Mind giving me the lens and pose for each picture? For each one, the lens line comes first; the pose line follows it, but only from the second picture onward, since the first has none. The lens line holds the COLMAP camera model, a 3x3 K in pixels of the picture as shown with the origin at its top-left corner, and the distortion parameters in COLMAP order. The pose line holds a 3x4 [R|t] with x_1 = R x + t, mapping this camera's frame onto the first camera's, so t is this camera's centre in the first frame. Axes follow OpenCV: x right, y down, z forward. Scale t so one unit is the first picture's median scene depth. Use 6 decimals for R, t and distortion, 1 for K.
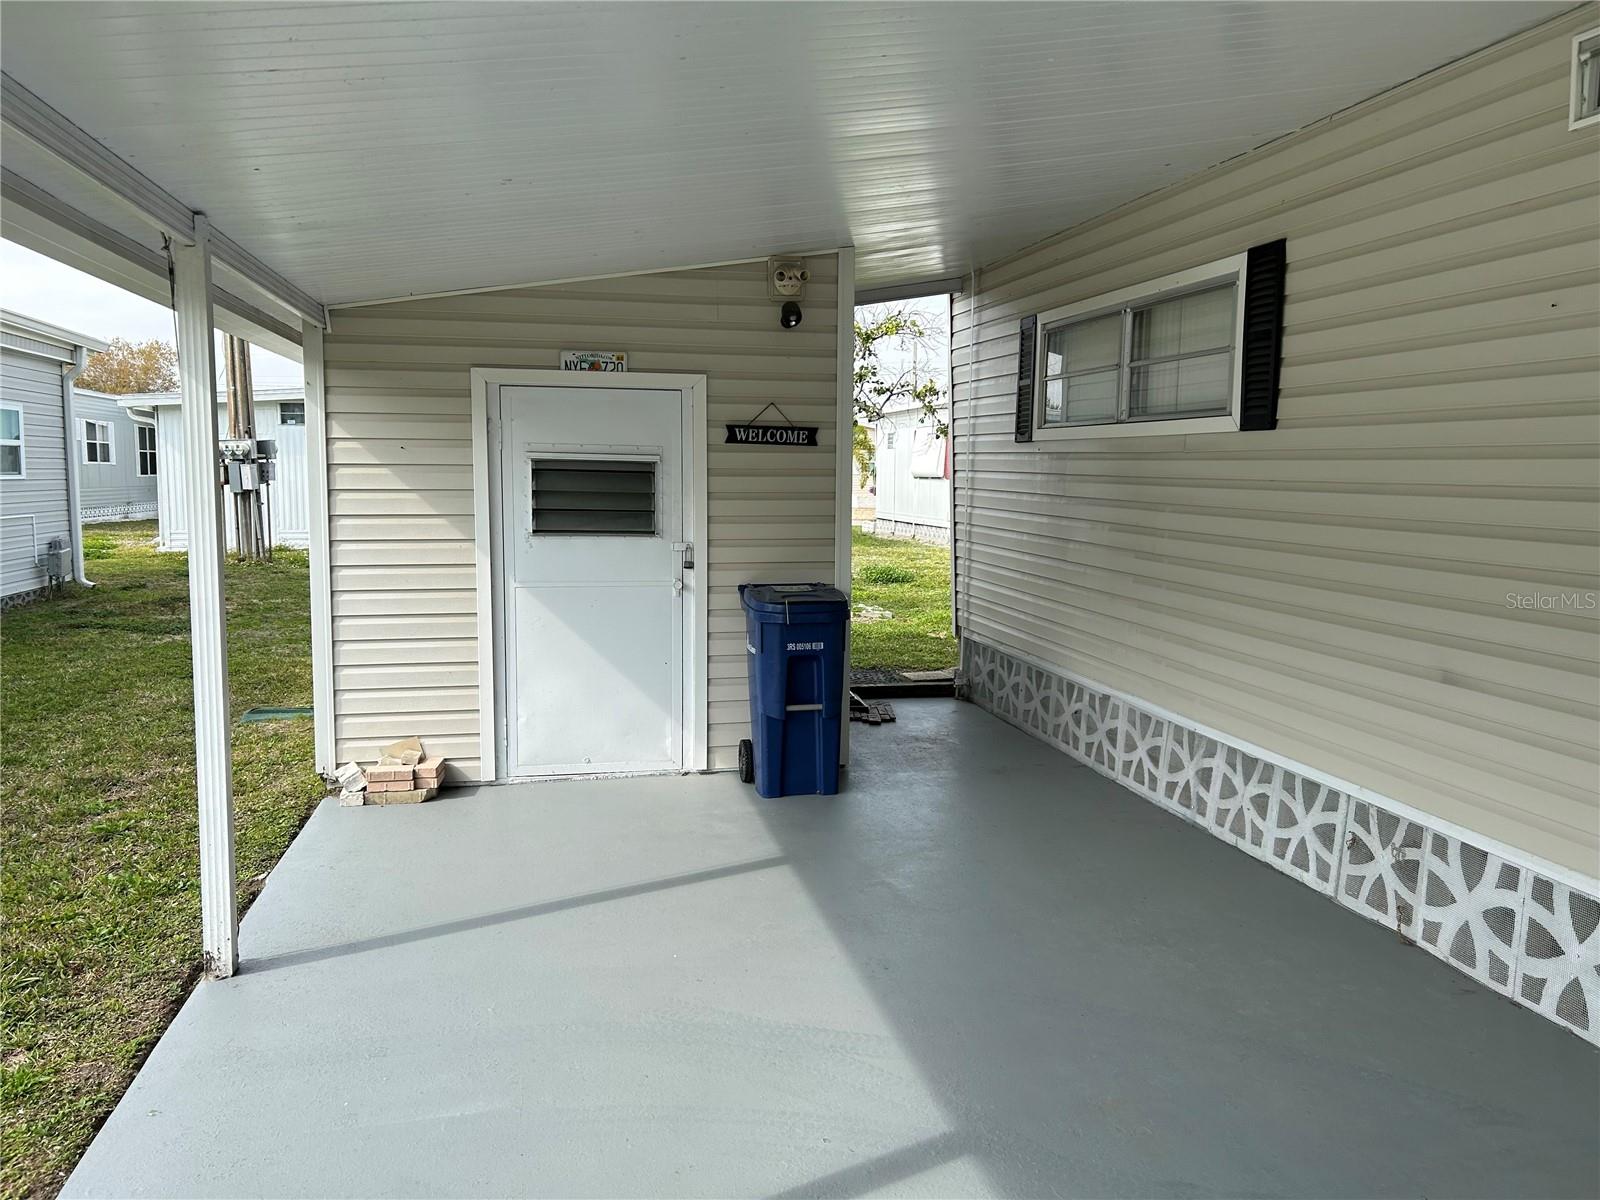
lens RADIAL K [[1189.3, 0, 799.4], [0, 1189.3, 613.7], [0, 0, 1]] dist [0.166451, -0.489199]
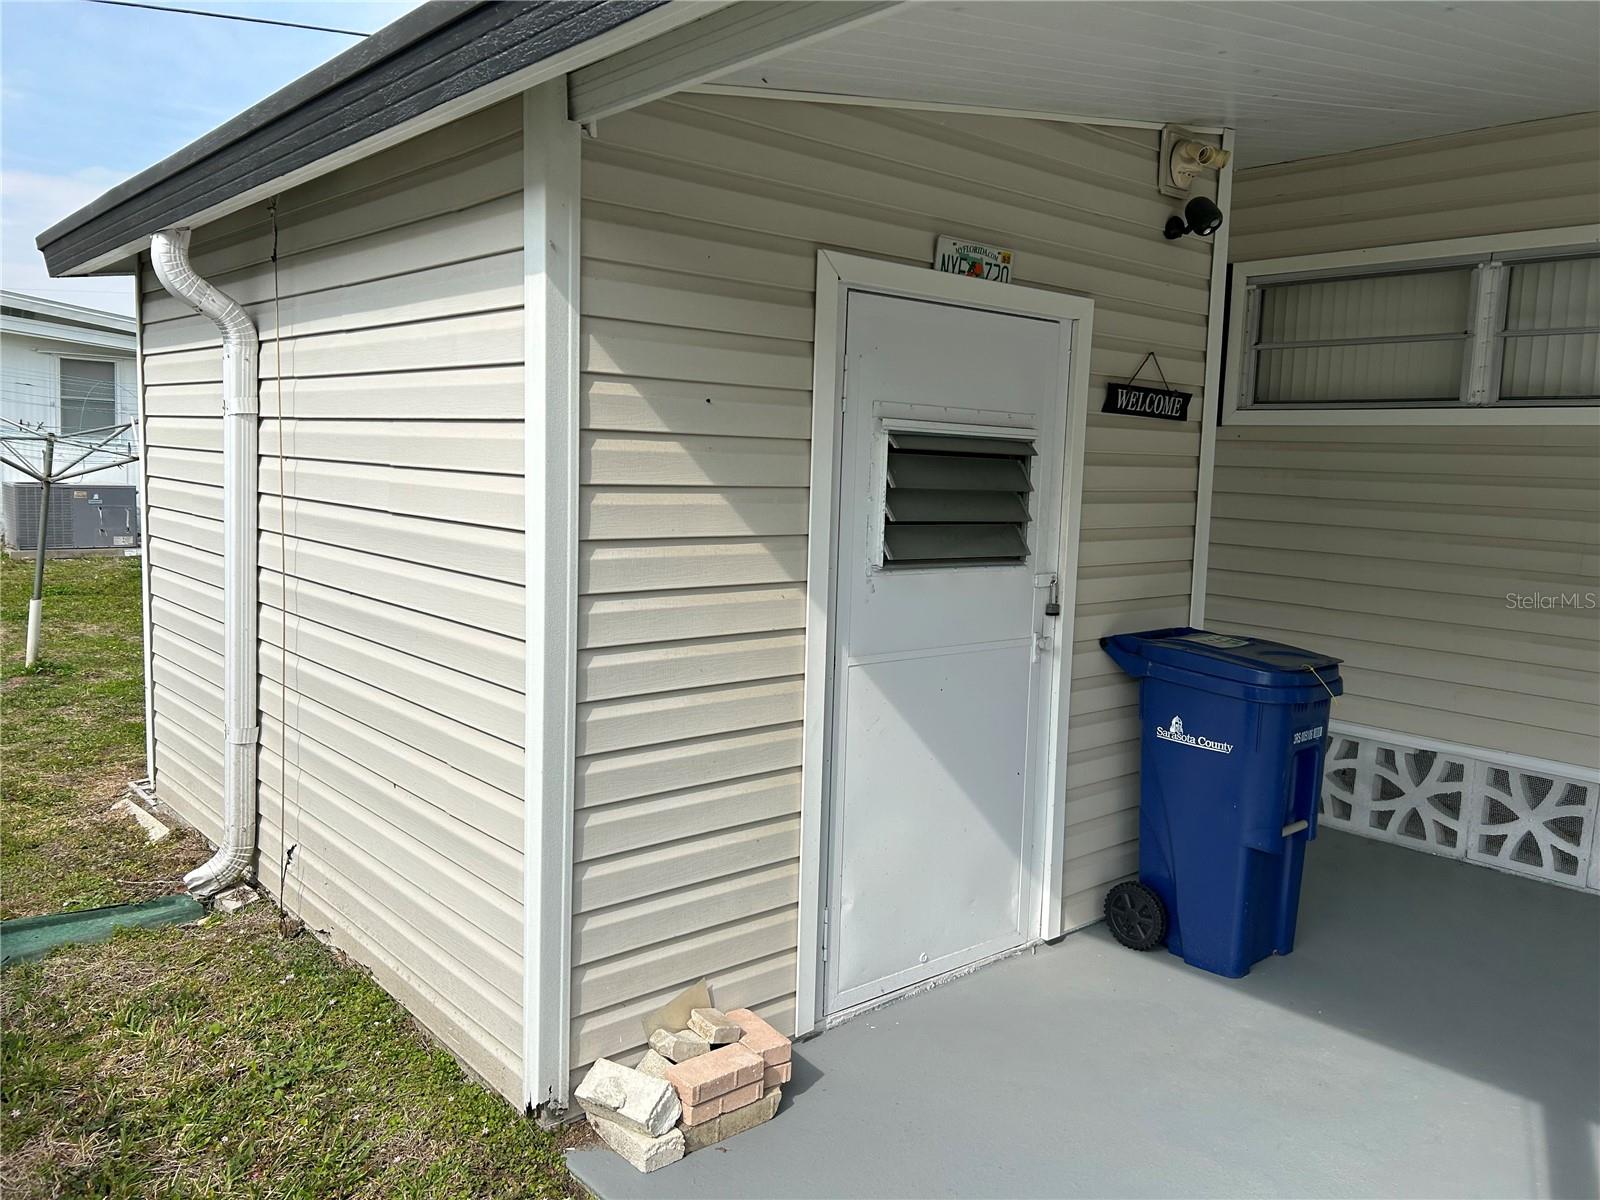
lens RADIAL K [[1205.4, 0, 800.0], [0, 1205.4, 600.0], [0, 0, 1]] dist [0.040272, -0.060865]
pose [[0.870116, -0.037432, 0.491424, -0.517913], [0.035406, 0.999283, 0.013427, -0.059861], [-0.491574, 0.005716, 0.870817, 0.535792]]
